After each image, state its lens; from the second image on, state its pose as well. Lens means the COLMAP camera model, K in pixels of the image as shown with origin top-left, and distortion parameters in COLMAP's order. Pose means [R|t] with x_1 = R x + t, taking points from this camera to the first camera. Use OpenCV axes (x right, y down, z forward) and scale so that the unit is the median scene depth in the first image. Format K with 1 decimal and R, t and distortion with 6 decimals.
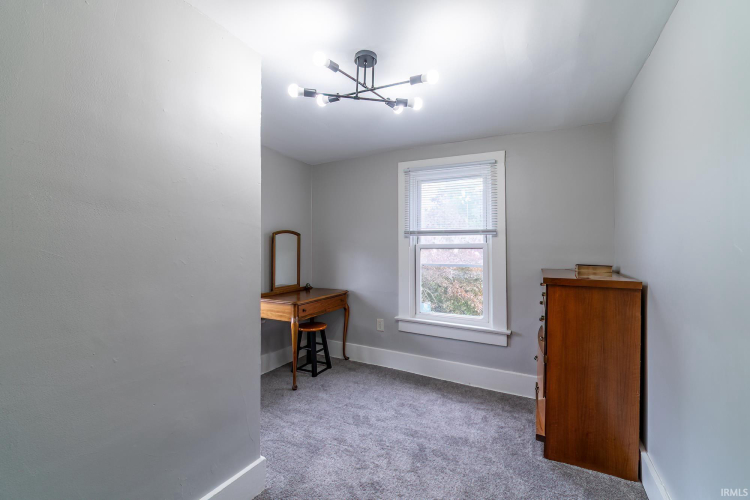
lens RADIAL K [[330.9, 0, 362.8], [0, 330.9, 250.9], [0, 0, 1]] dist [-0.000827, 0.000099]
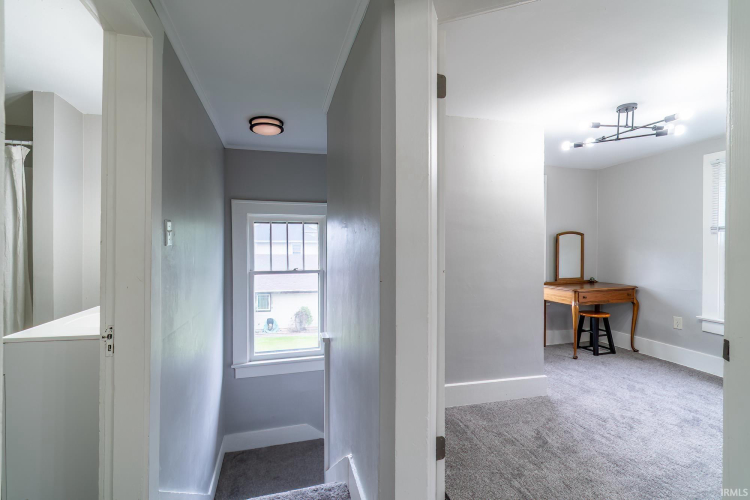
lens RADIAL K [[330.9, 0, 362.8], [0, 330.9, 250.9], [0, 0, 1]] dist [-0.000827, 0.000099]
pose [[0.686139, -0.000016, -0.727471, 0.136738], [0.003410, 0.999989, 0.003194, 0.001964], [0.727463, -0.004672, 0.686131, -0.394744]]
